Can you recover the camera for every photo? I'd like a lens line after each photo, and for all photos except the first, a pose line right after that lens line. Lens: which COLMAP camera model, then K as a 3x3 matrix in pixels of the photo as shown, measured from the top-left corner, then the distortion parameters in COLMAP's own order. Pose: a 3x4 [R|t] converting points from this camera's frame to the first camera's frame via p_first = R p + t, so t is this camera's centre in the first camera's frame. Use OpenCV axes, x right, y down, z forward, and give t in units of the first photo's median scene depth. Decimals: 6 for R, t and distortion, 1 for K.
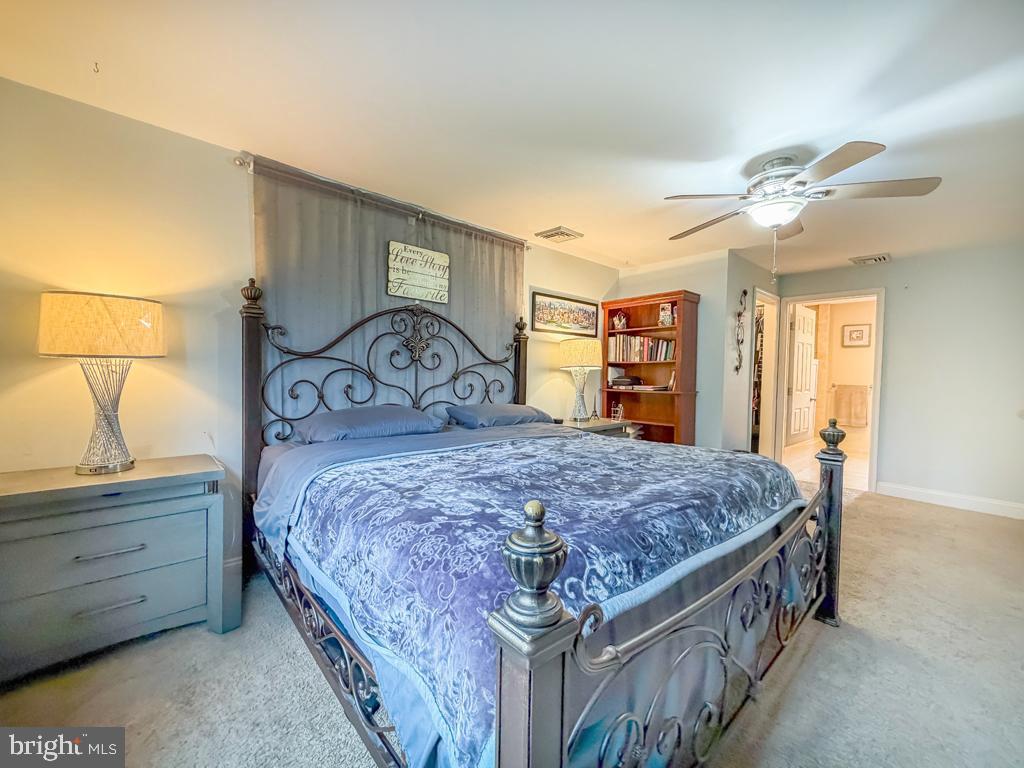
lens RADIAL K [[415.7, 0, 498.4], [0, 415.7, 372.3], [0, 0, 1]] dist [-0.000835, 0.000015]
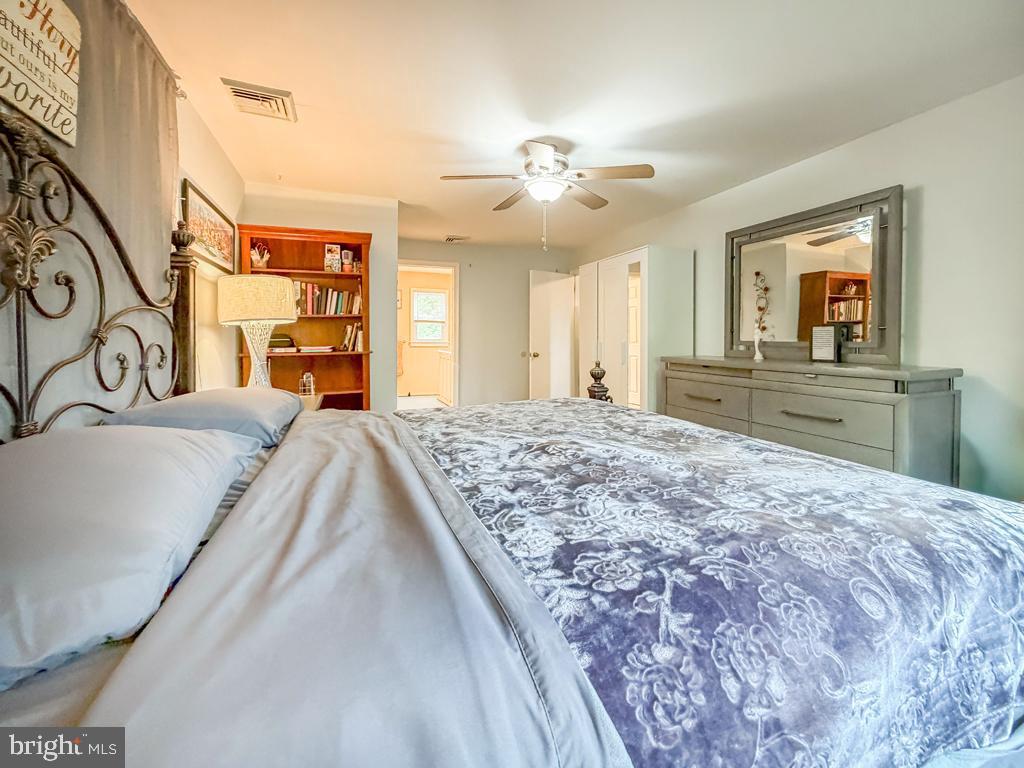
lens RADIAL K [[446.8, 0, 508.6], [0, 446.8, 355.2], [0, 0, 1]] dist [0.000860, 0.000005]
pose [[0.341729, -0.052766, 0.938316, -0.407784], [0.005199, 0.998513, 0.054258, 0.007709], [-0.939784, -0.013664, 0.341495, 0.485326]]
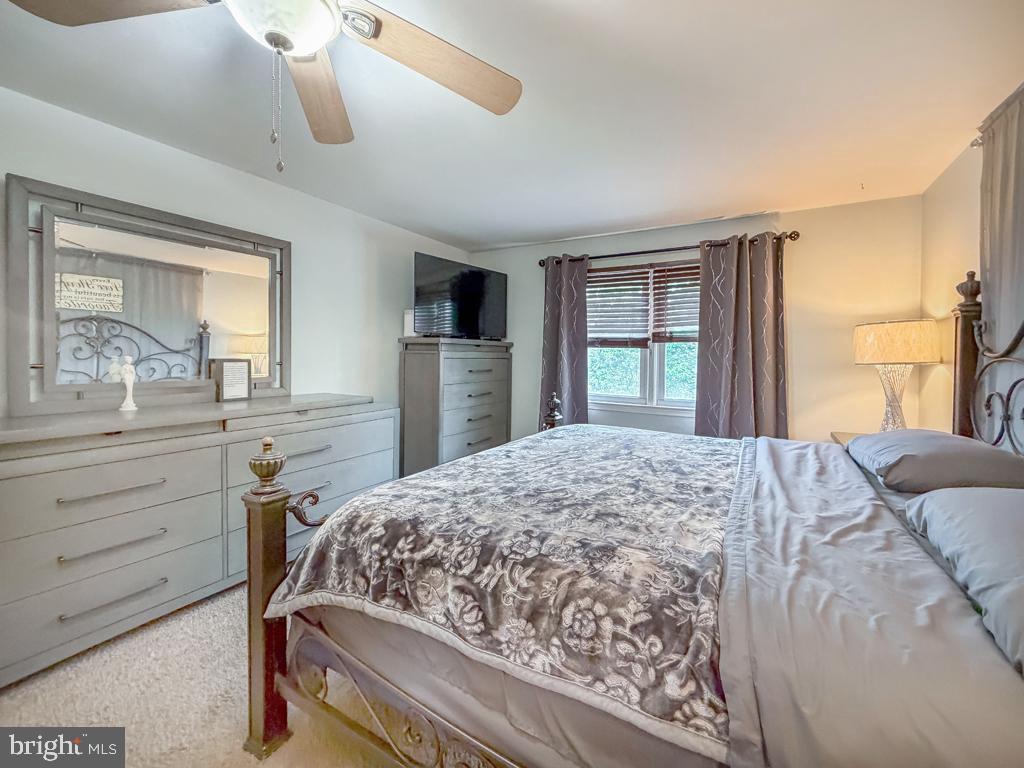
lens RADIAL K [[446.8, 0, 508.6], [0, 446.8, 355.2], [0, 0, 1]] dist [0.000860, 0.000005]
pose [[-0.953386, -0.024082, -0.300792, 0.427867], [-0.022974, 0.999710, -0.007221, -0.015180], [0.300879, 0.000026, -0.953662, 1.125140]]
